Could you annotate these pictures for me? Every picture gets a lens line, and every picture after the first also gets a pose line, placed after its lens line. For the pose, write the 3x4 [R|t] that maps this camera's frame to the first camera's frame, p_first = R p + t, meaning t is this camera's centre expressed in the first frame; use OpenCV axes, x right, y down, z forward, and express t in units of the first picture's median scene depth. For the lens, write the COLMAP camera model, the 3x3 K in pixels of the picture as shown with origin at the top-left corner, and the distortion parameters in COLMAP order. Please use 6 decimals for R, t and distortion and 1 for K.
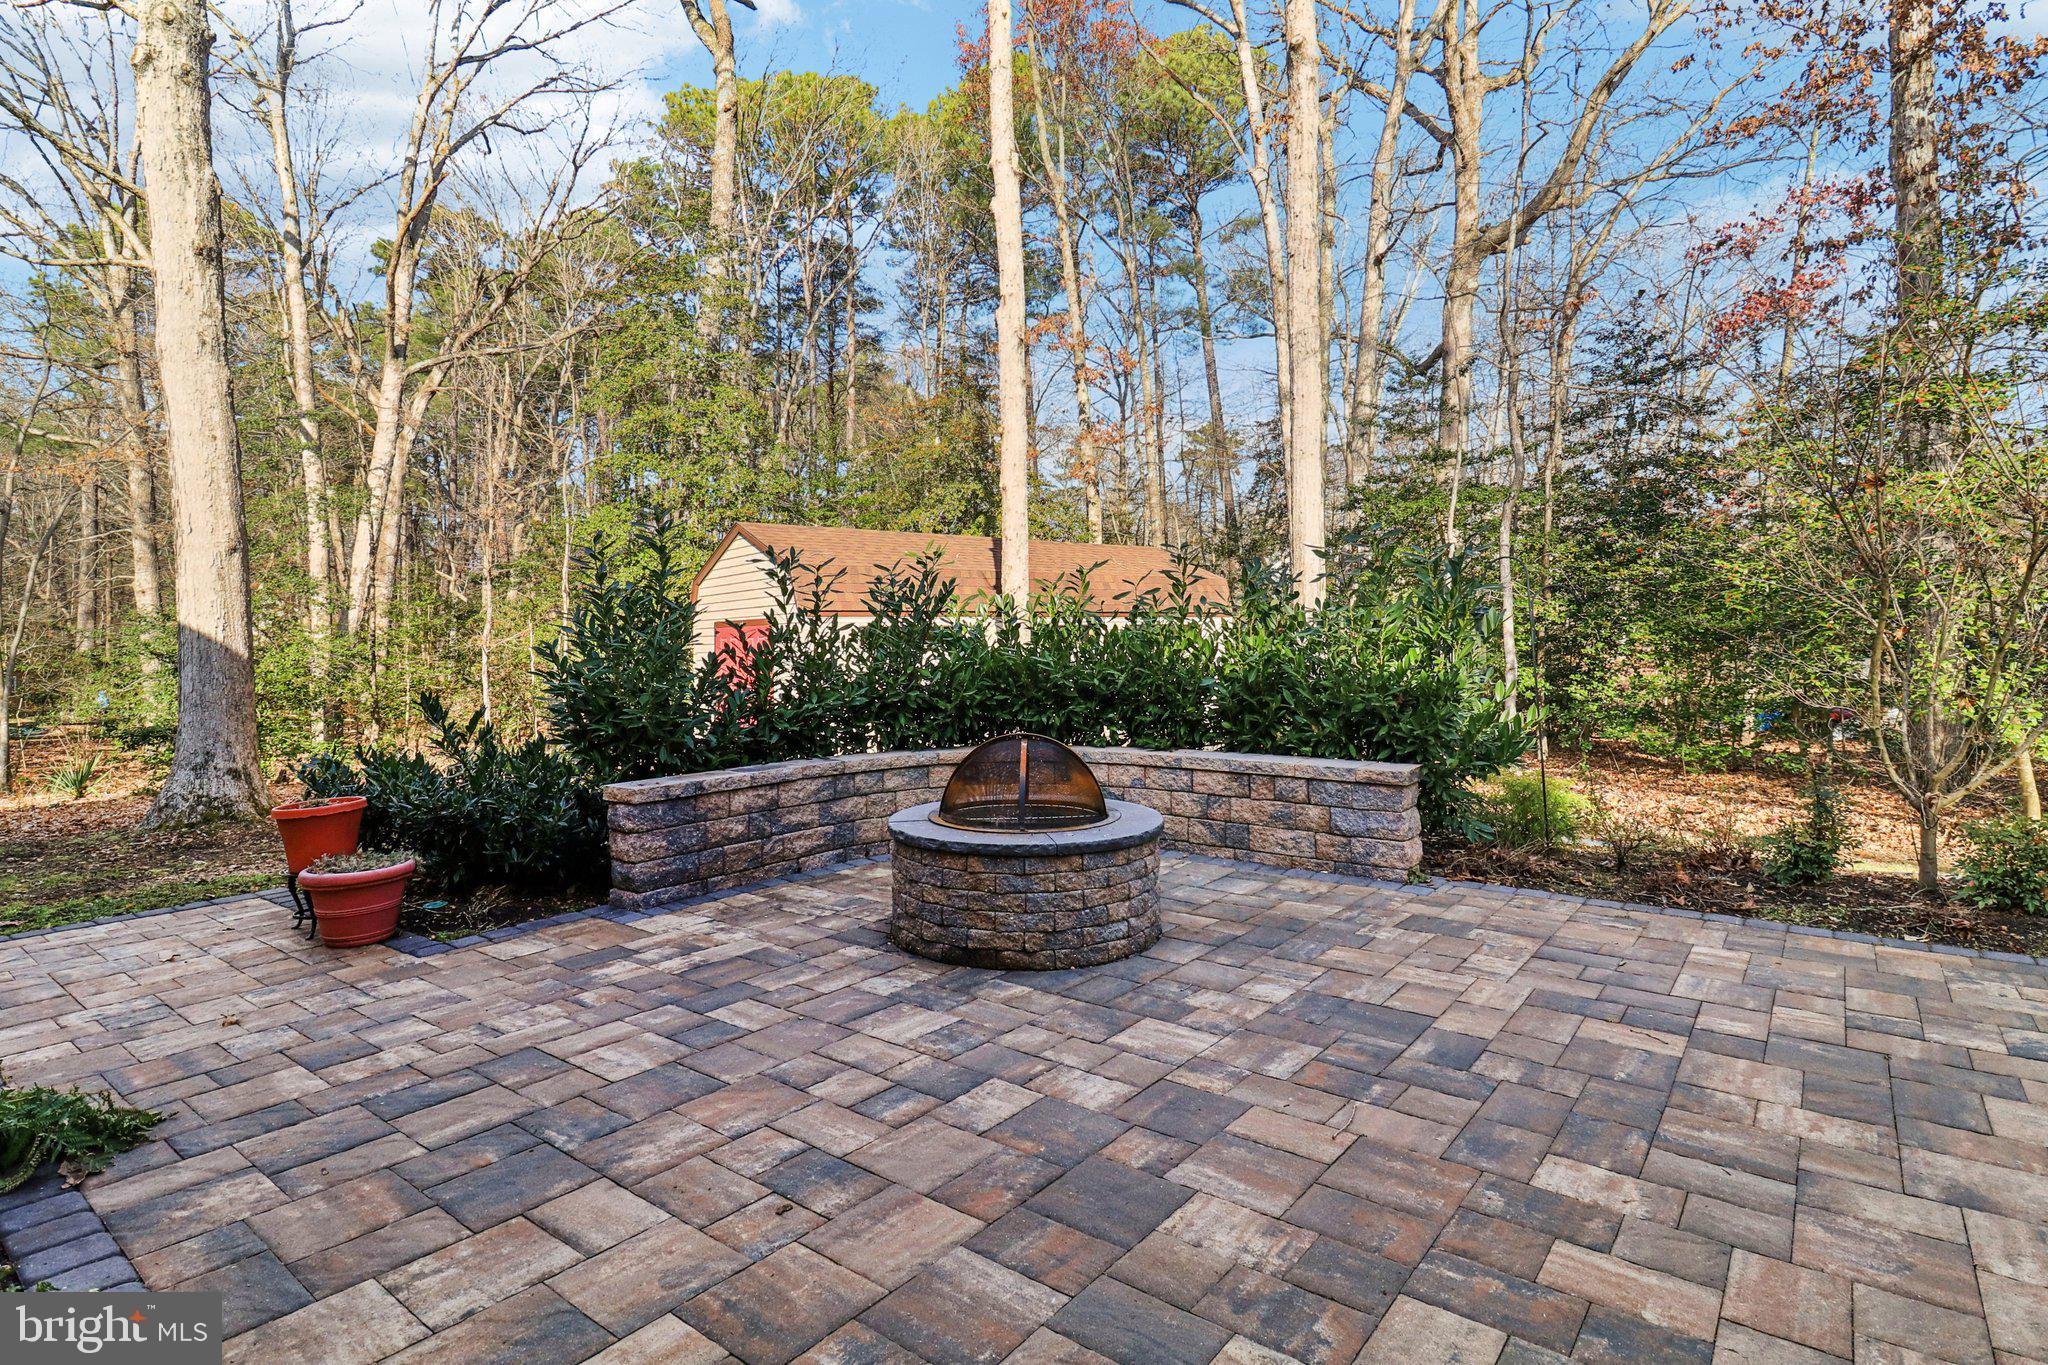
lens RADIAL K [[1017.1, 0, 1030.8], [0, 1017.1, 638.1], [0, 0, 1]] dist [0.002038, -0.010777]
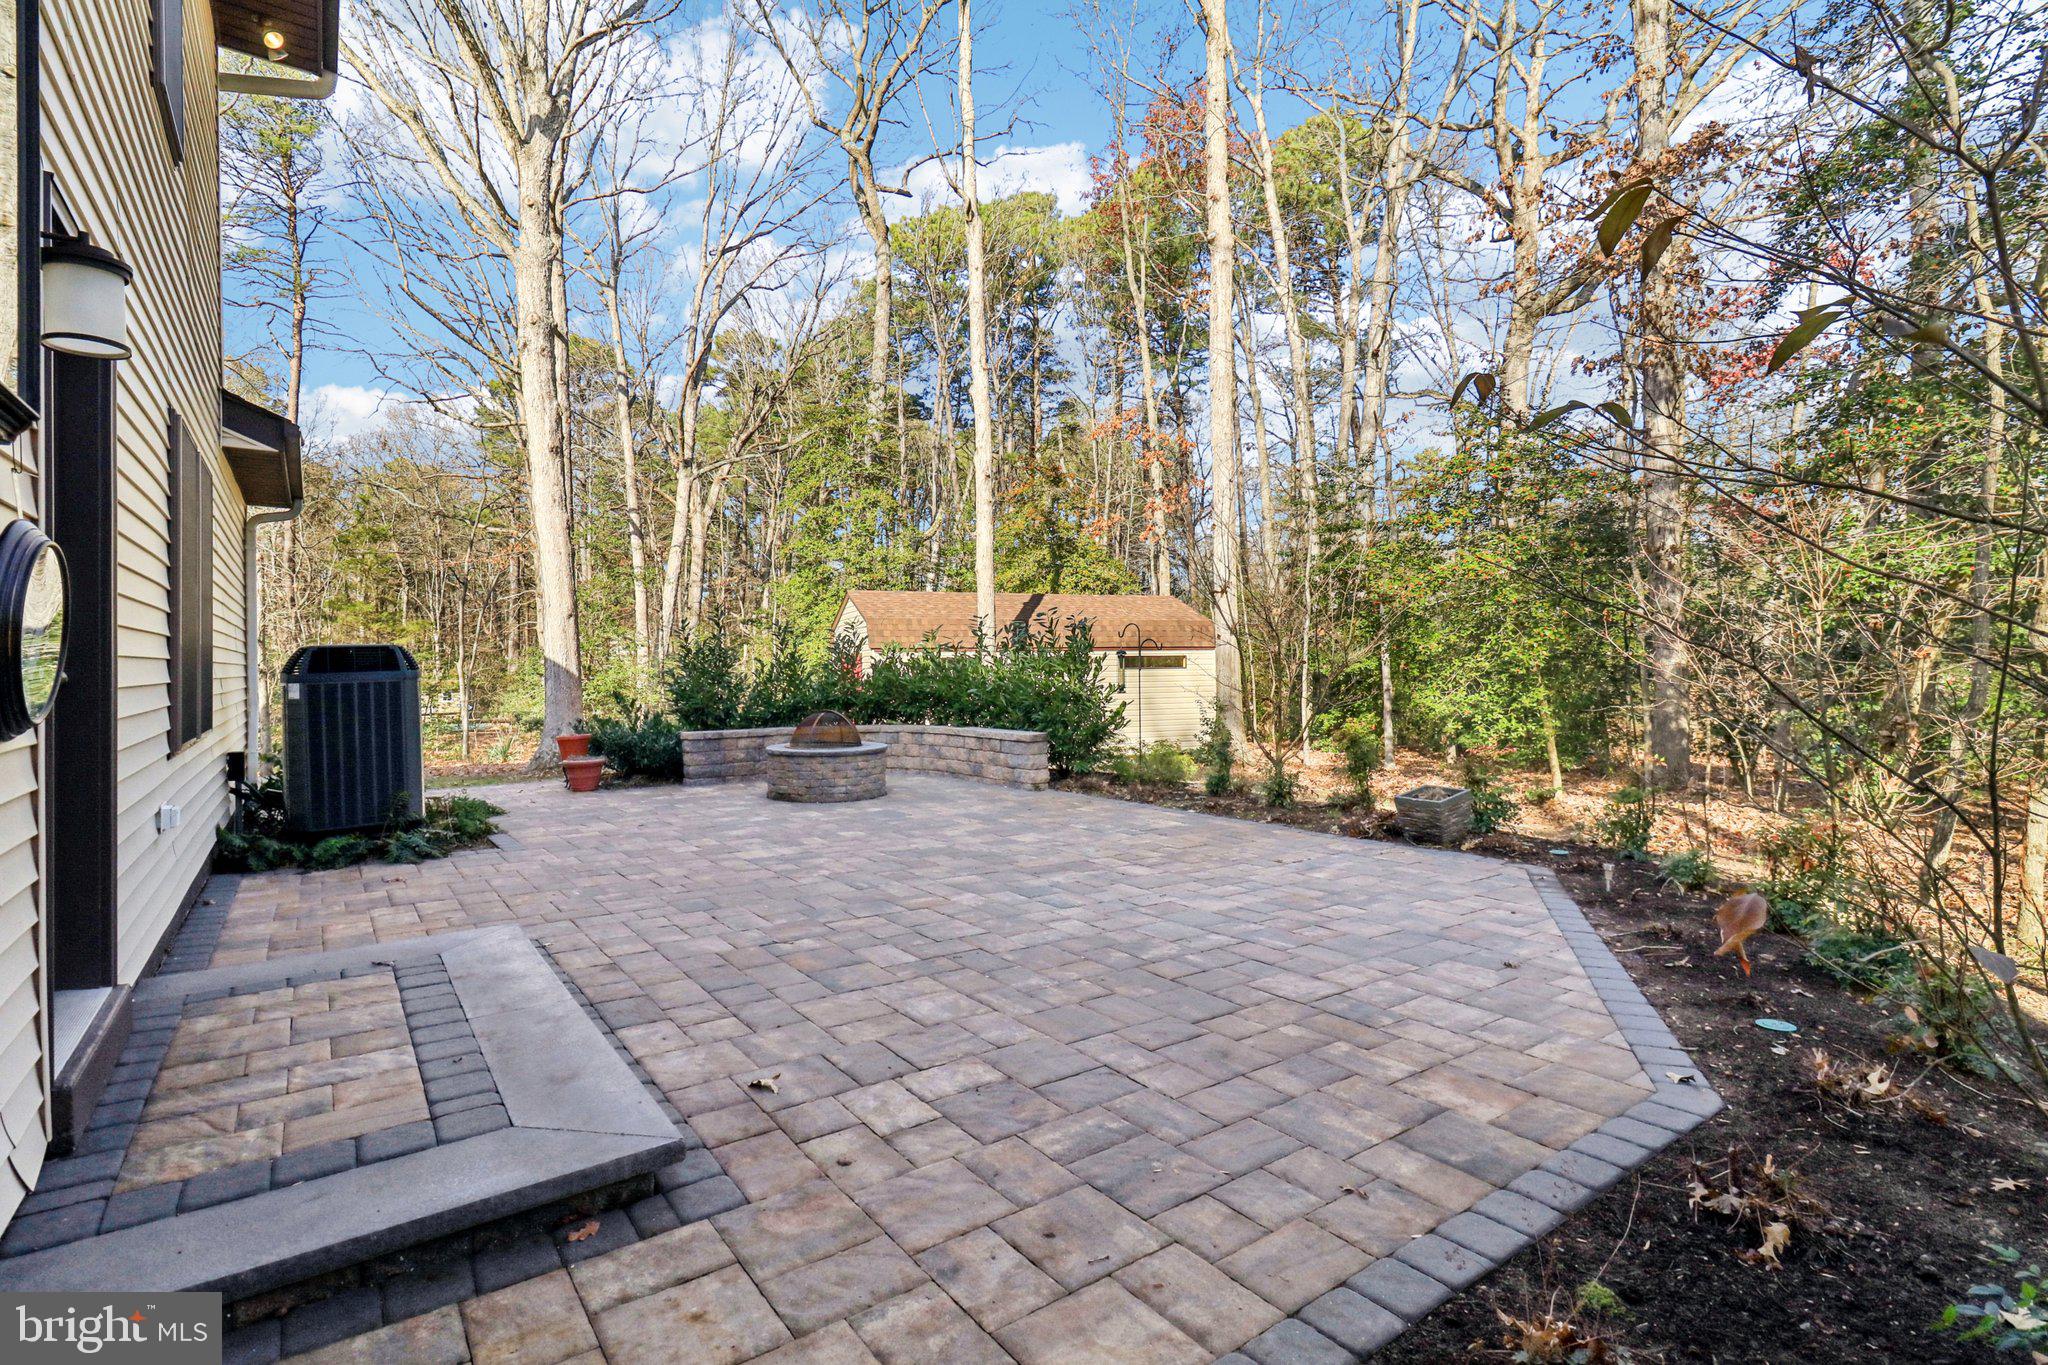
lens RADIAL K [[990.1, 0, 998.7], [0, 990.1, 683.6], [0, 0, 1]] dist [-0.001575, -0.000640]
pose [[0.955461, 0.007754, -0.295015, 0.274010], [-0.001608, 0.999777, 0.021071, -0.003306], [0.295112, -0.019658, 0.955260, -0.270355]]
